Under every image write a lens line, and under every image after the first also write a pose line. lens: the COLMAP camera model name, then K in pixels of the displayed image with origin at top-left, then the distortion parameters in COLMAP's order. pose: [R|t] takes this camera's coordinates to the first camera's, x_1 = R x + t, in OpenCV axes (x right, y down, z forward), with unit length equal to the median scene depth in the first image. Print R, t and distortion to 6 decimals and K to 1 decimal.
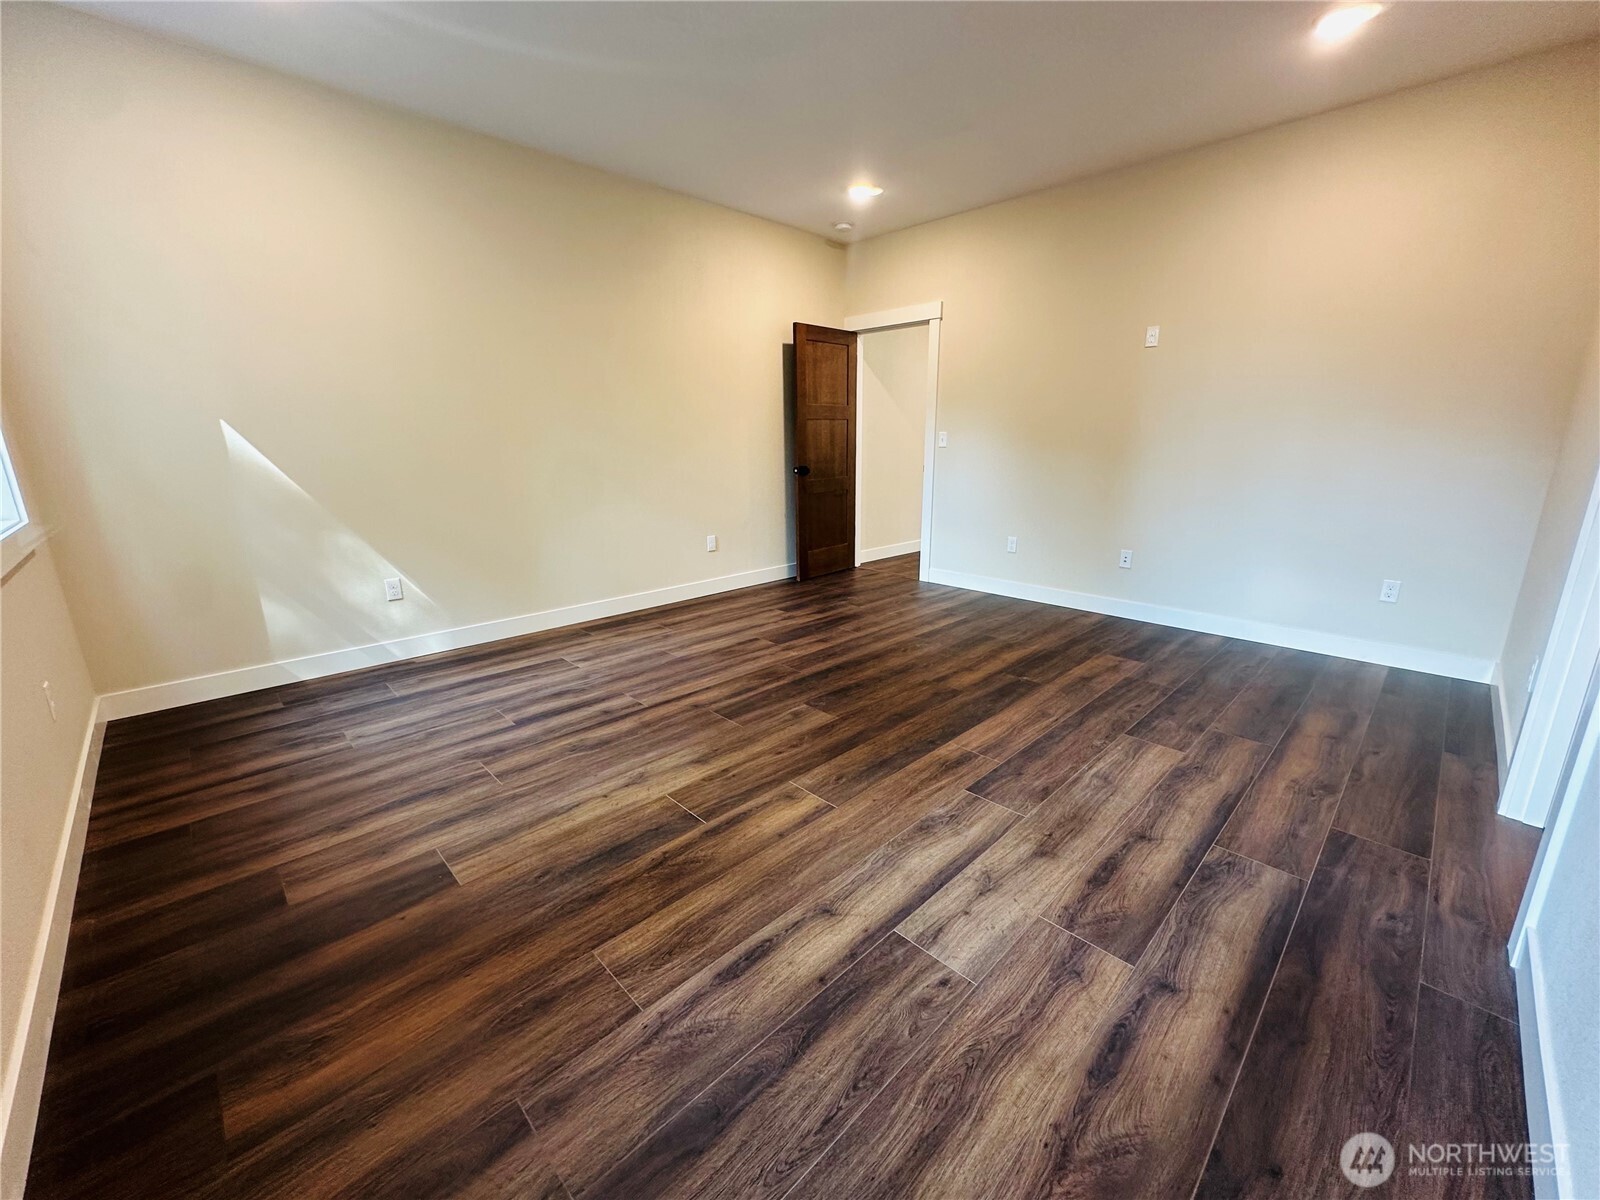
lens RADIAL K [[639.1, 0, 800.0], [0, 639.1, 600.0], [0, 0, 1]] dist [-0.002119, -0.000325]
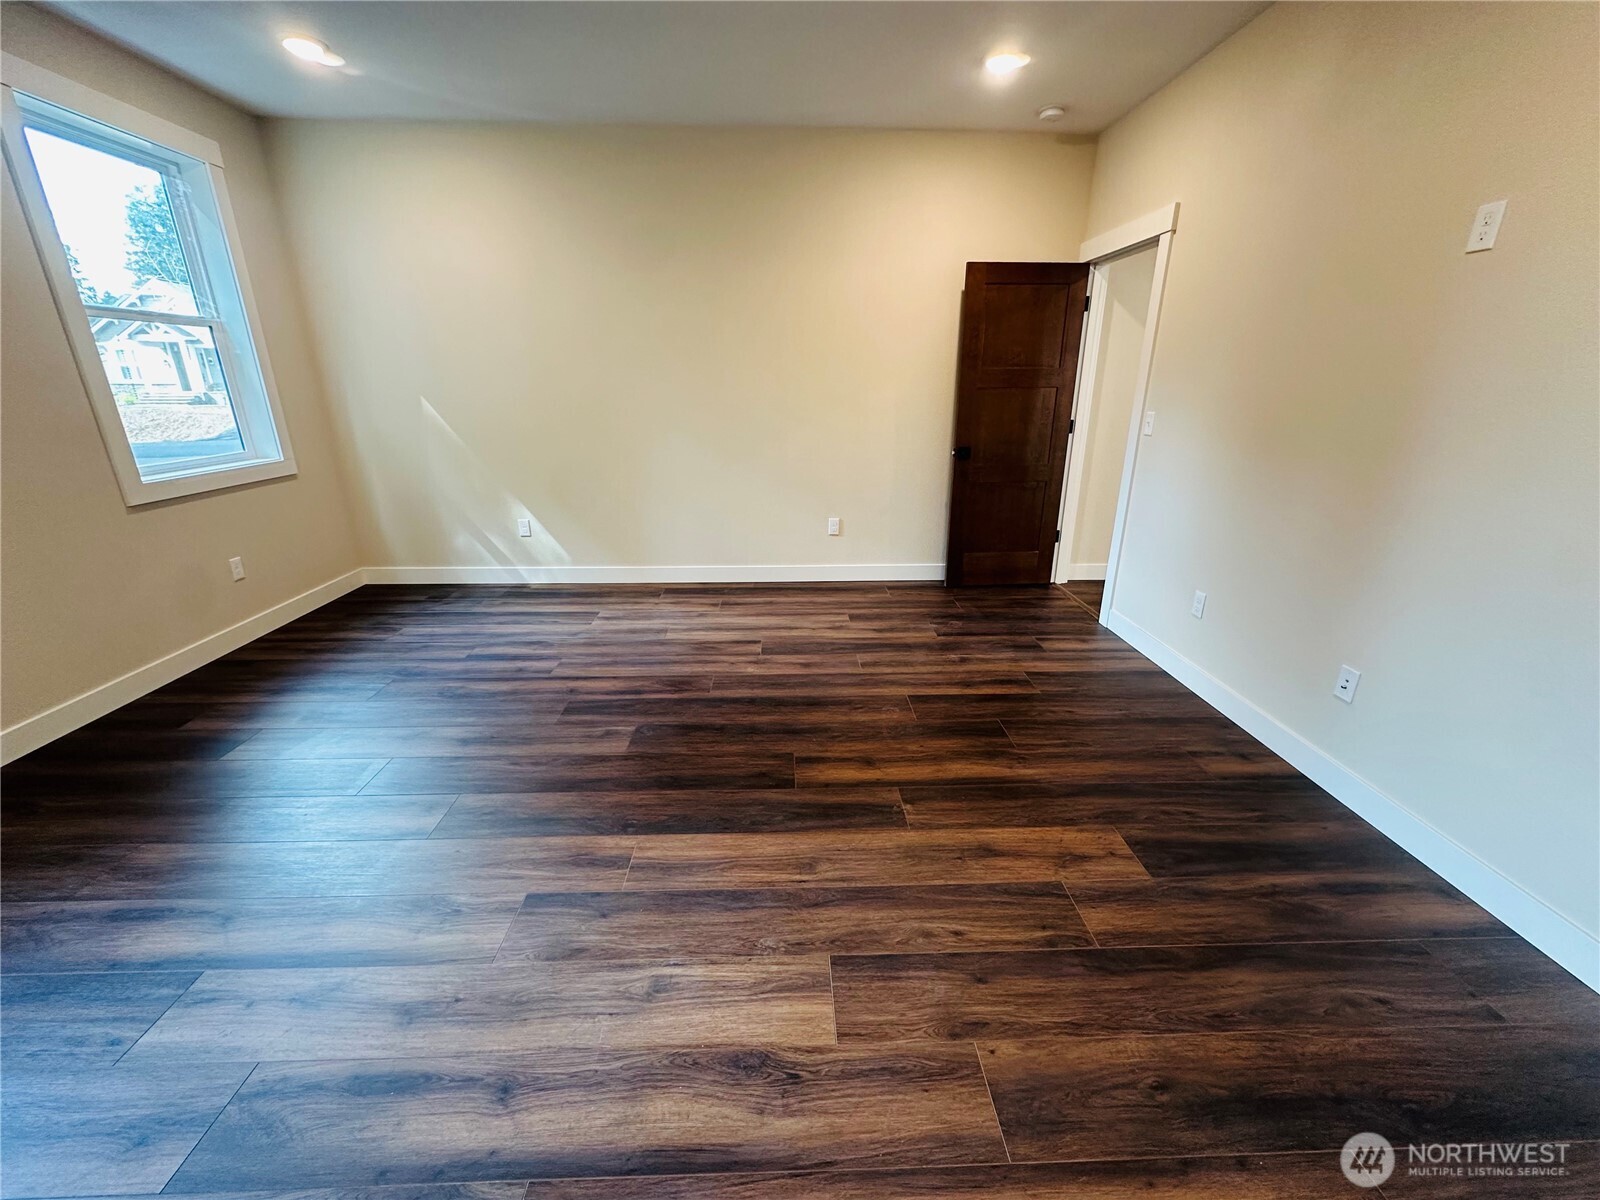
lens RADIAL K [[639.1, 0, 800.0], [0, 639.1, 600.0], [0, 0, 1]] dist [-0.002119, -0.000325]
pose [[0.737817, 0.227076, -0.635659, 0.651011], [-0.173877, 0.973873, 0.146075, -0.168920], [0.652221, 0.002750, 0.758024, 0.420736]]
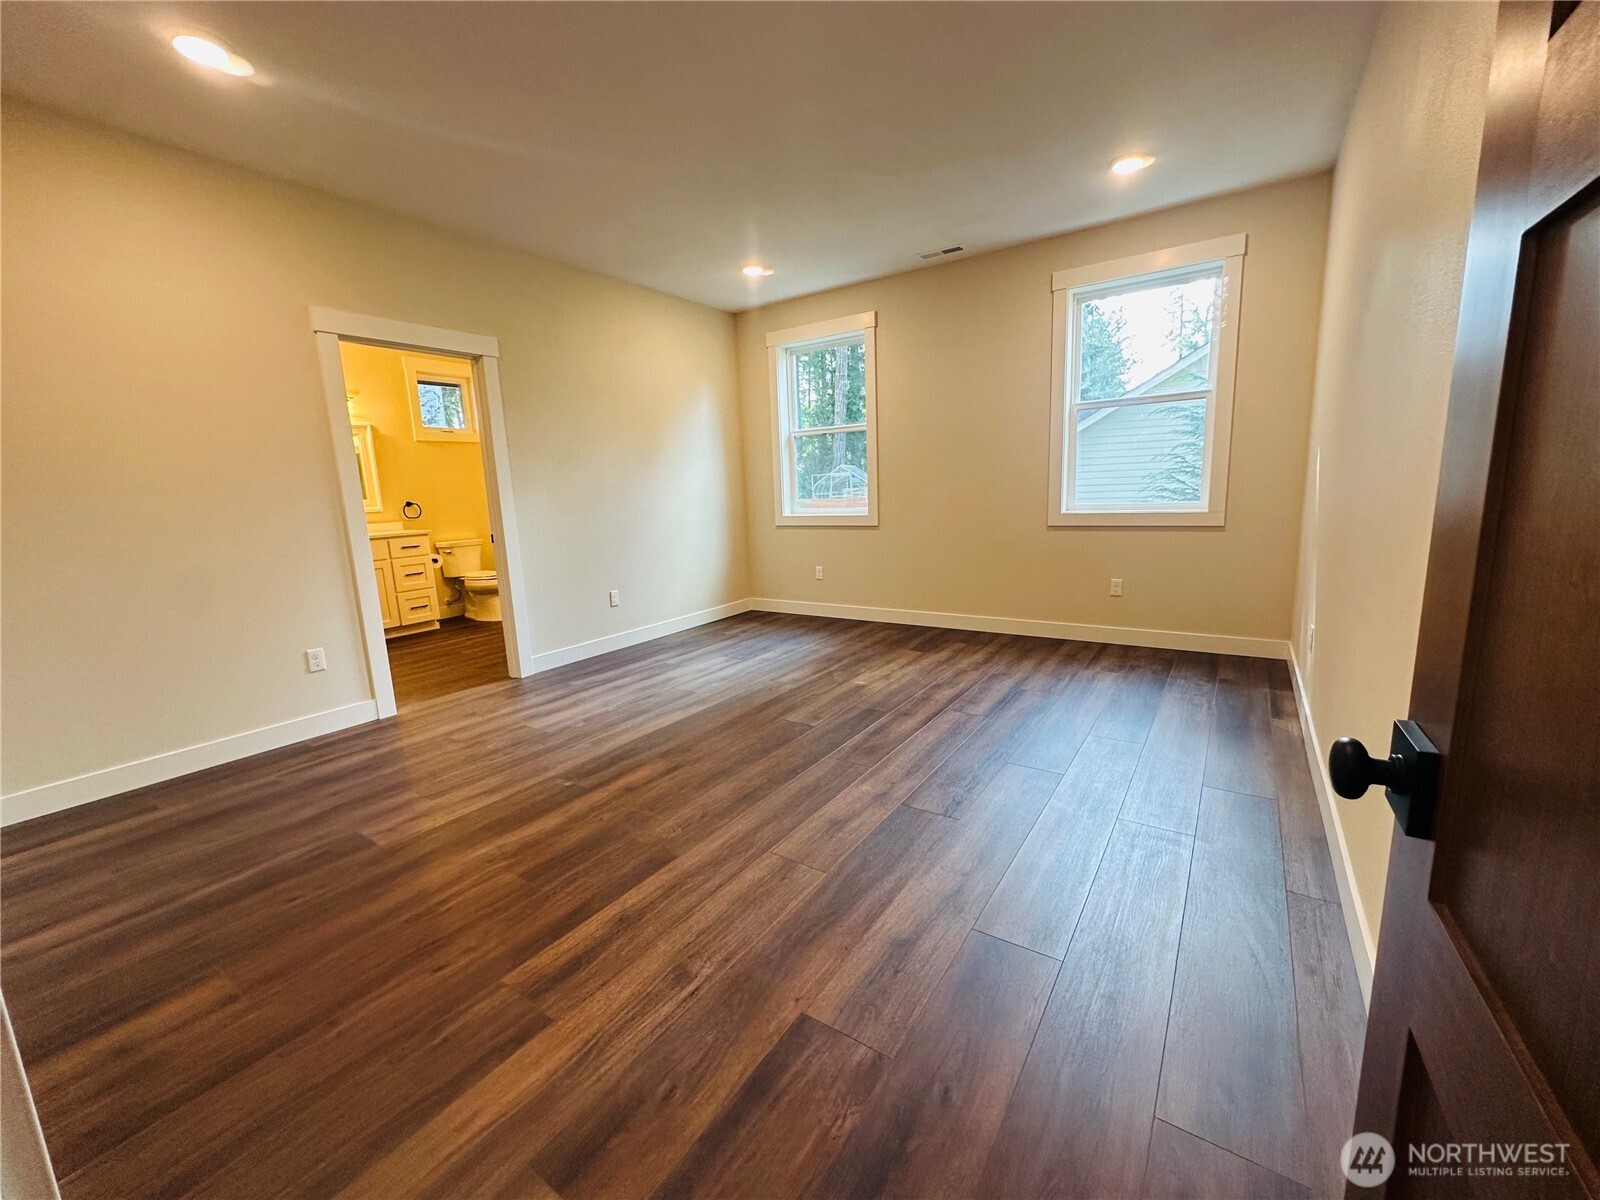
lens RADIAL K [[639.1, 0, 800.0], [0, 639.1, 600.0], [0, 0, 1]] dist [-0.002119, -0.000325]
pose [[-0.980353, 0.077945, -0.181199, 0.191287], [-0.003455, 0.911688, 0.410868, -0.437269], [0.197222, 0.403422, -0.893507, 1.713068]]
